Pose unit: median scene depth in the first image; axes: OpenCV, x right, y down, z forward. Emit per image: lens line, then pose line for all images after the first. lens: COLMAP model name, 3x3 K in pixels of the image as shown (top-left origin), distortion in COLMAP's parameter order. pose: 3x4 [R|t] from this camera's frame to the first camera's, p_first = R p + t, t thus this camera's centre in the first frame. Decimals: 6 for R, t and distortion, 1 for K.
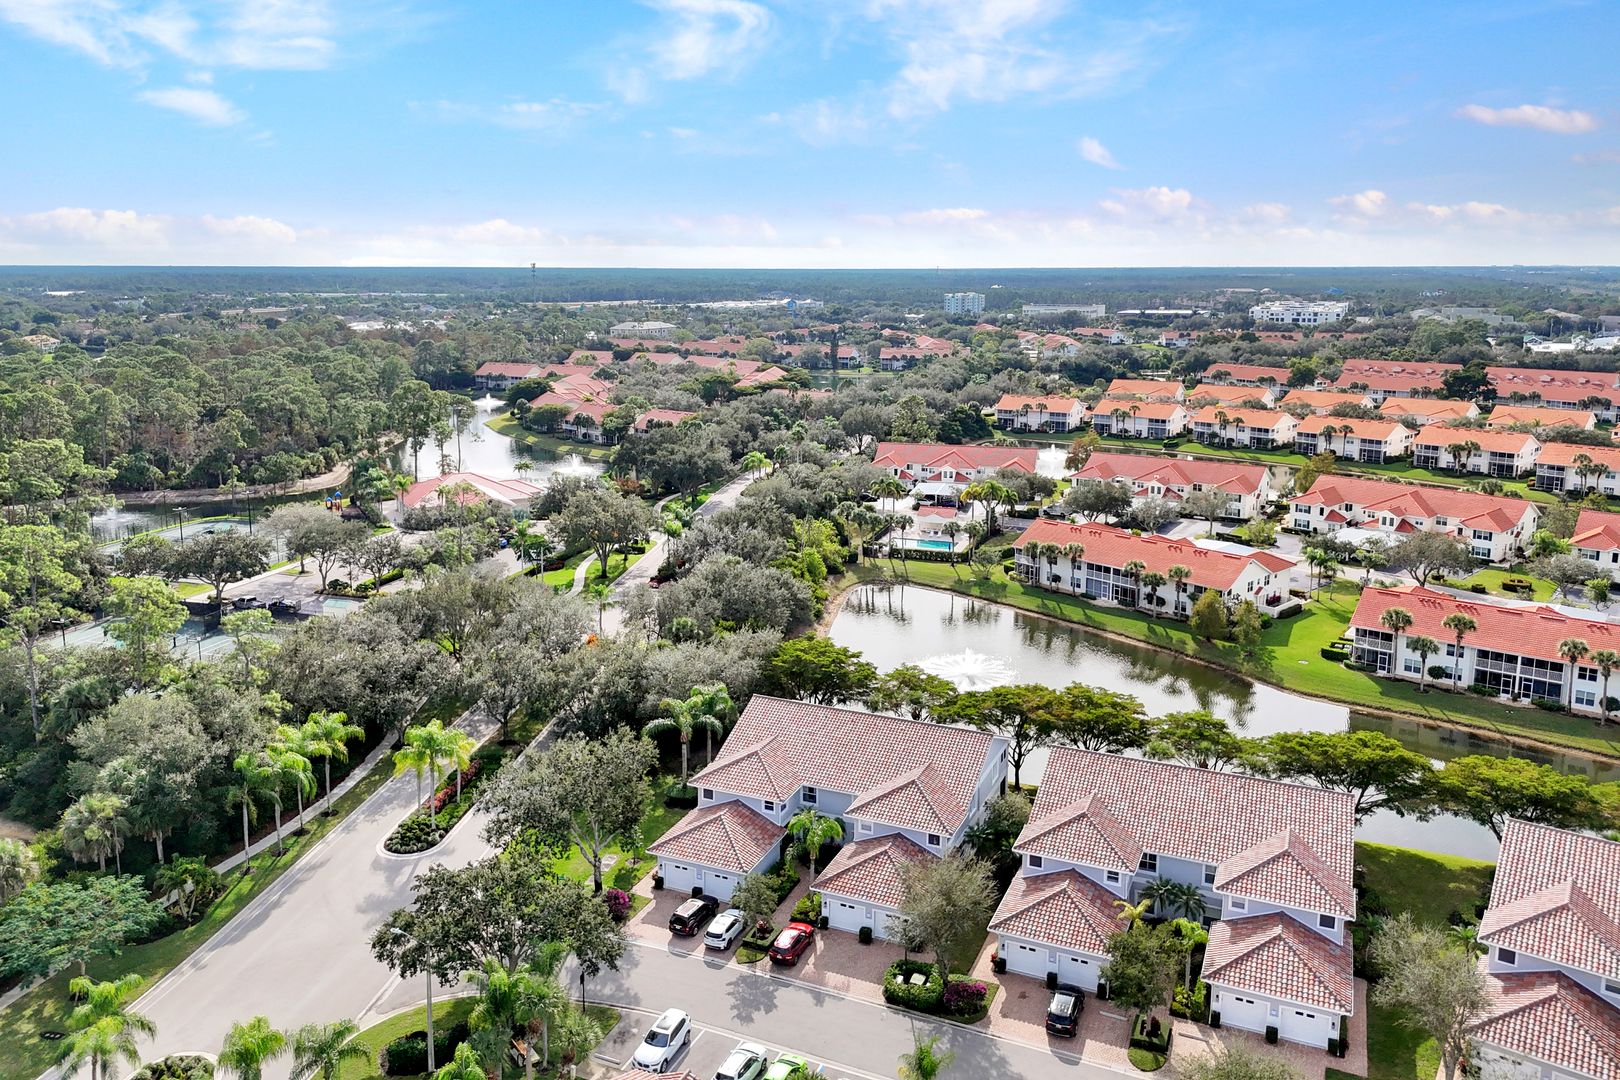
lens RADIAL K [[1188.7, 0, 810.0], [0, 1188.7, 540.0], [0, 0, 1]] dist [0.028261, -0.004111]
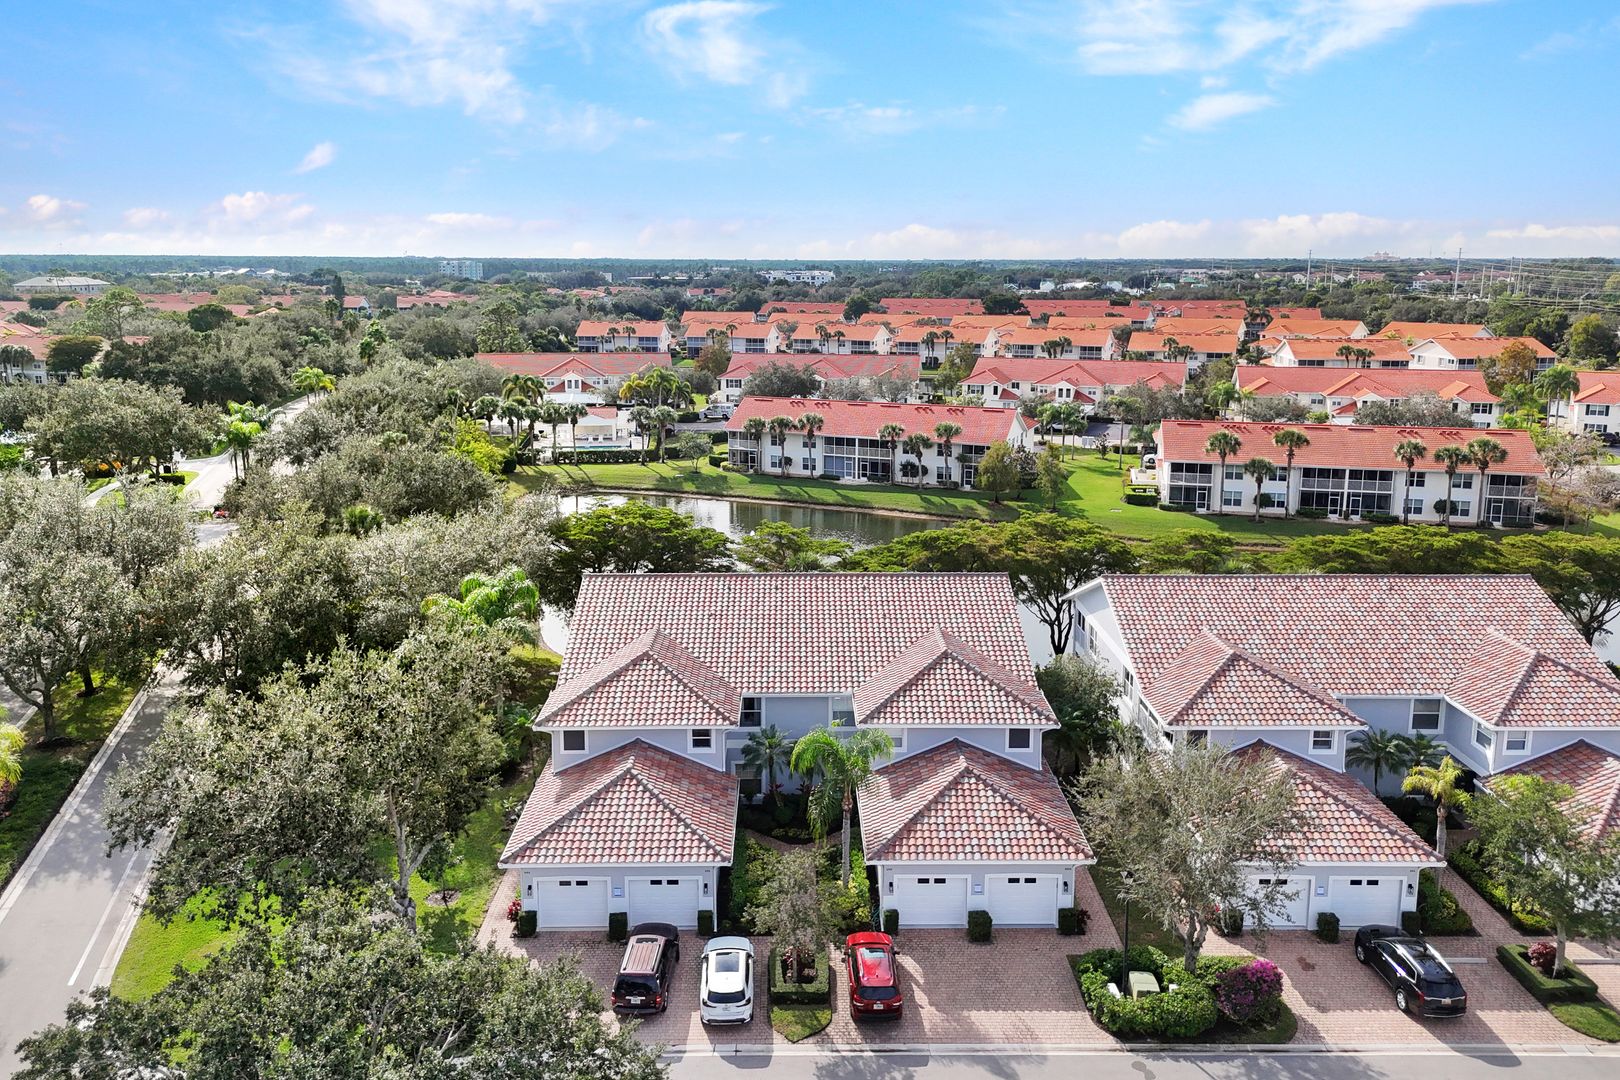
lens RADIAL K [[1151.5, 0, 813.7], [0, 1151.5, 545.1], [0, 0, 1]] dist [0.114067, -0.107482]
pose [[0.906218, -0.095344, 0.411921, -0.087009], [0.089993, 0.995415, 0.032418, 0.052556], [-0.413124, 0.007693, 0.910643, 0.212407]]
